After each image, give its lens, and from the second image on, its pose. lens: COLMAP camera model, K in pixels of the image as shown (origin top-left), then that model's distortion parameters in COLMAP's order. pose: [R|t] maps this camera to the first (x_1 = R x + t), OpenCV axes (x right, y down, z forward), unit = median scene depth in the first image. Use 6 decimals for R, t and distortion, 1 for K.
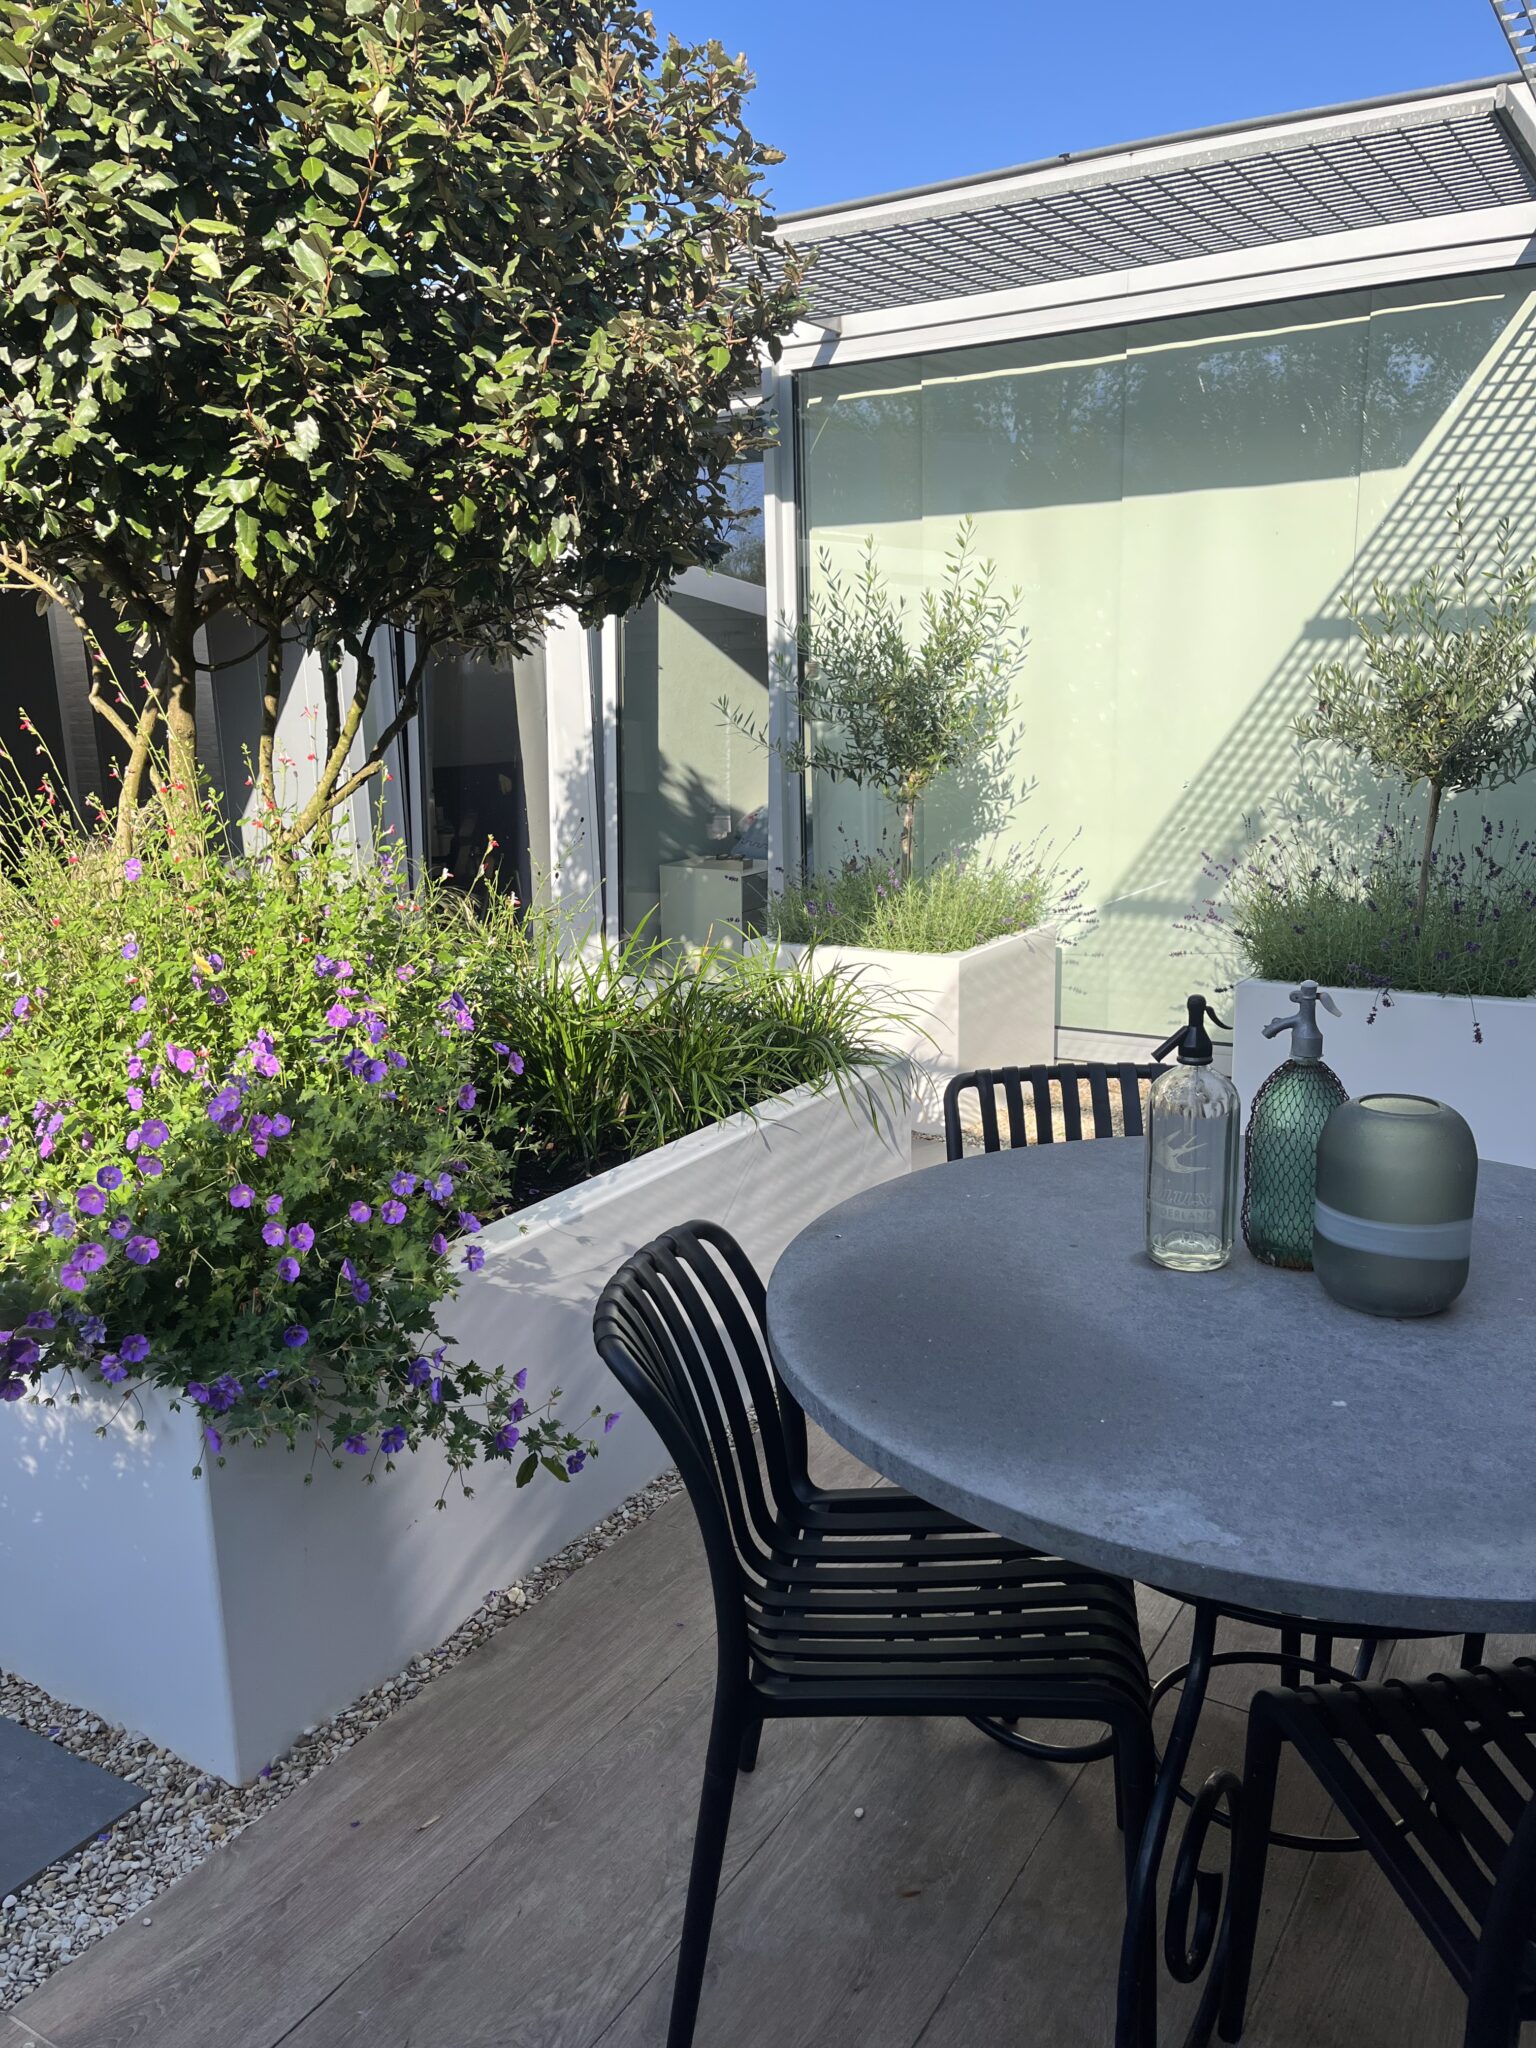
lens RADIAL K [[1551.9, 0, 794.4], [0, 1551.9, 1026.8], [0, 0, 1]] dist [0.068360, -0.093450]
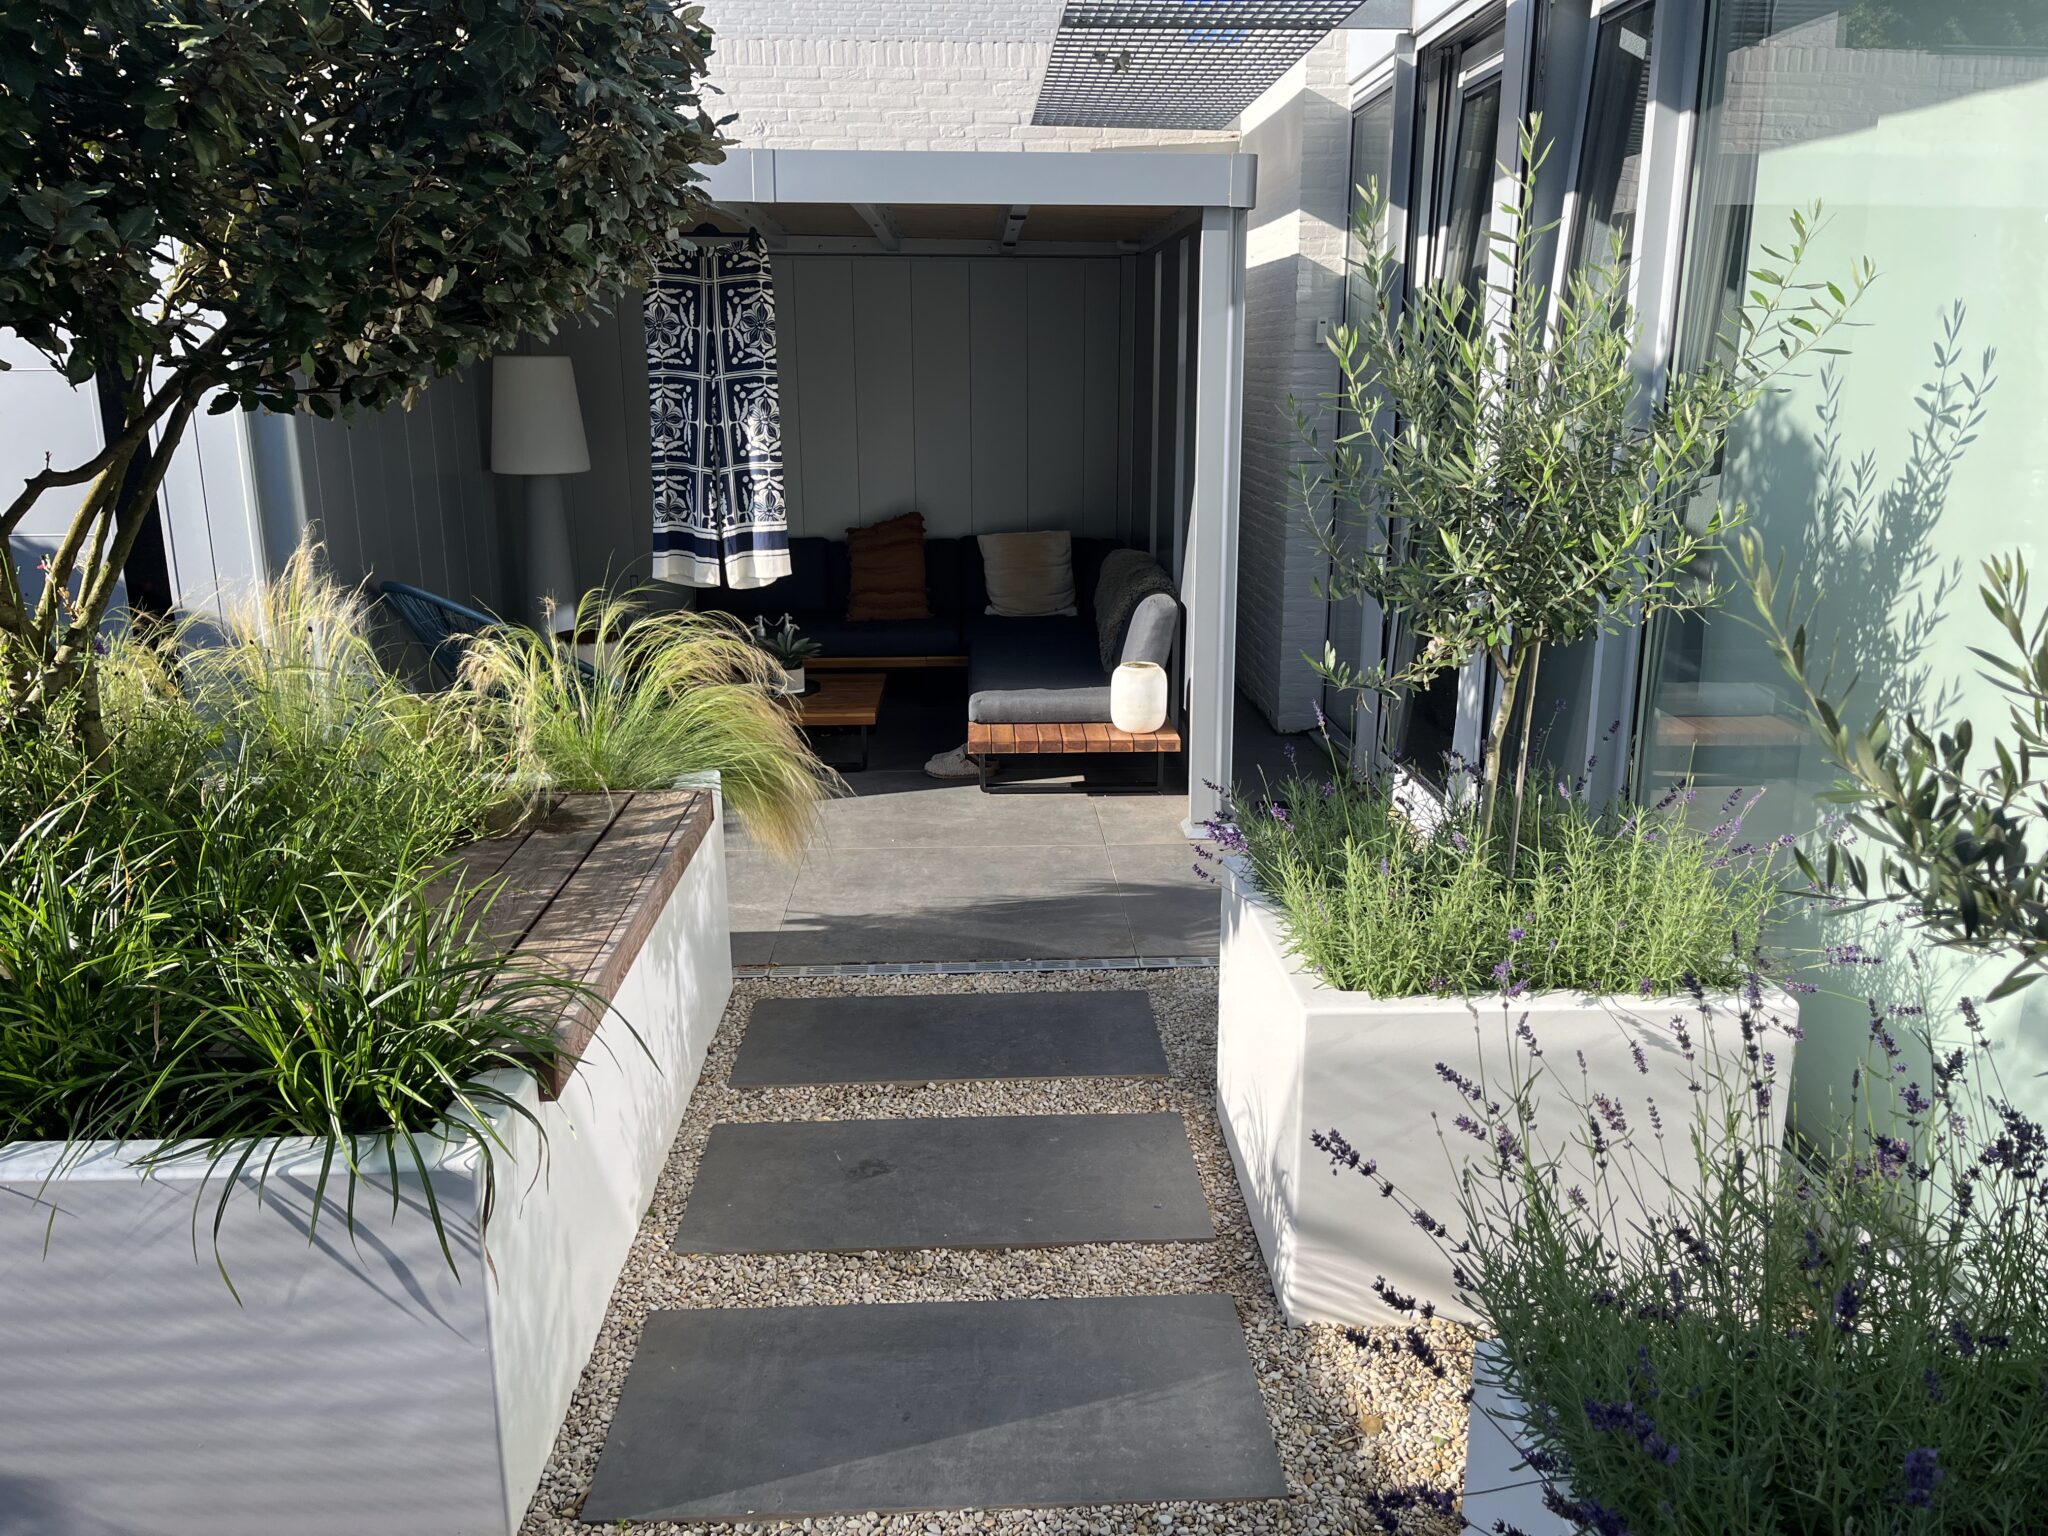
lens RADIAL K [[1551.9, 0, 1043.9], [0, 1551.9, 763.8], [0, 0, 1]] dist [0.068360, -0.093450]
pose [[0.572363, 0.229825, -0.787134, 0.692113], [-0.203686, 0.969682, 0.135015, -0.272118], [0.794300, 0.083050, 0.601823, 0.974485]]
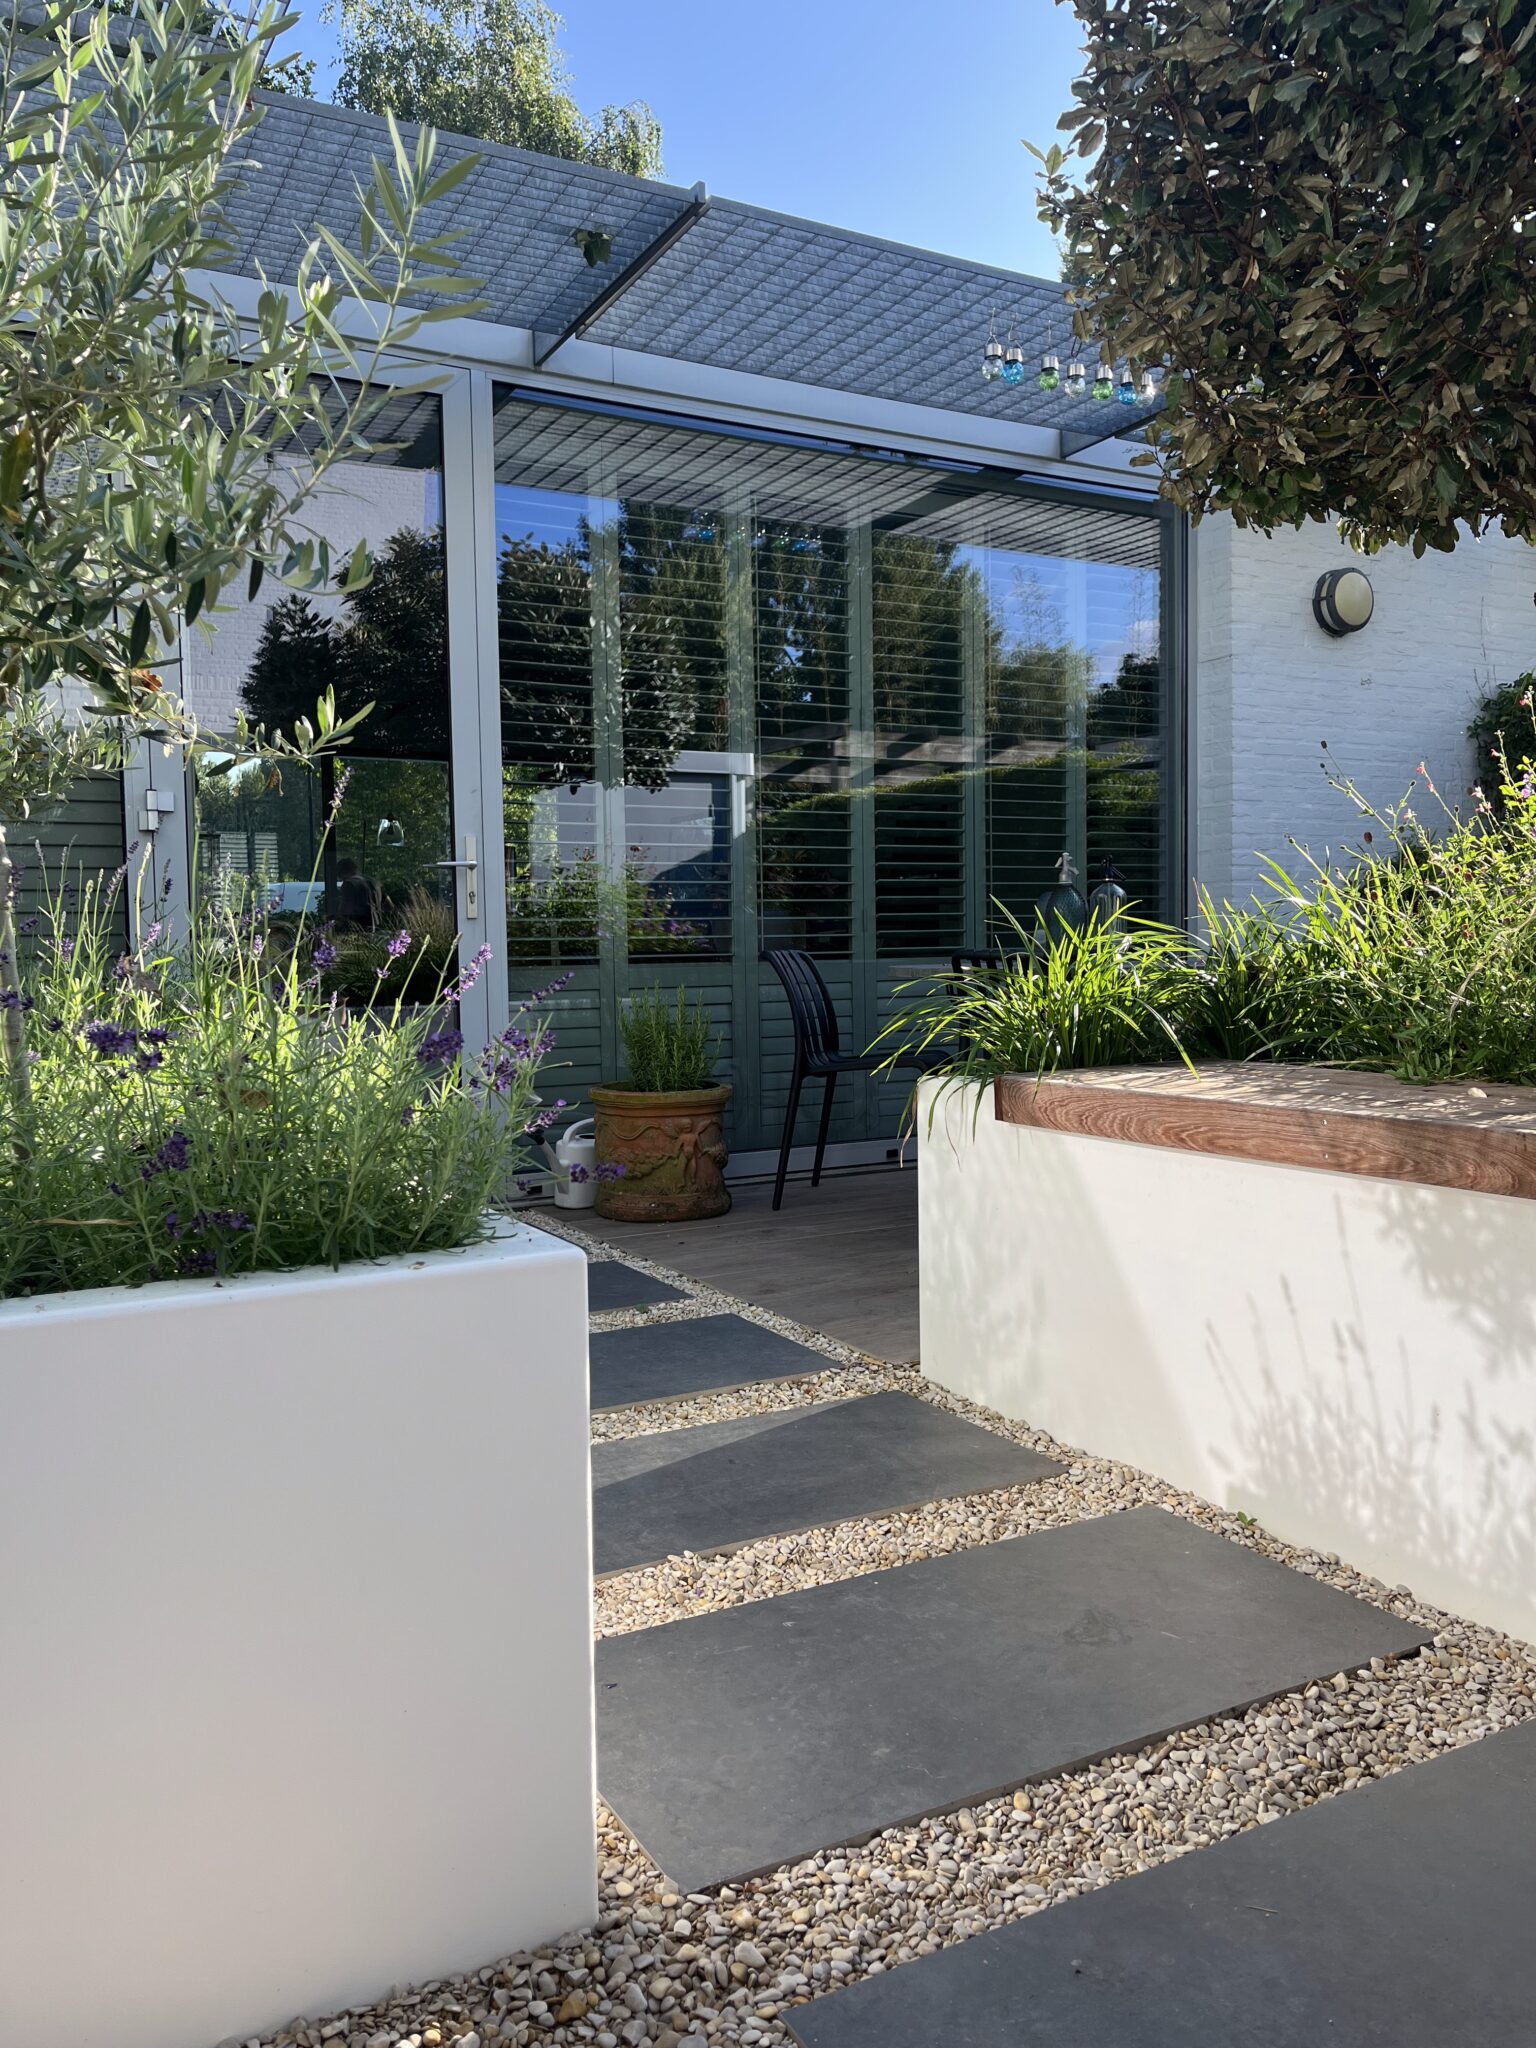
lens RADIAL K [[1551.9, 0, 786.8], [0, 1551.9, 1012.4], [0, 0, 1]] dist [0.068360, -0.093450]
pose [[-0.876551, 0.023836, 0.480718, -0.322434], [0.150576, 0.962219, 0.226852, -0.244013], [-0.457148, 0.271232, -0.847023, 2.044423]]
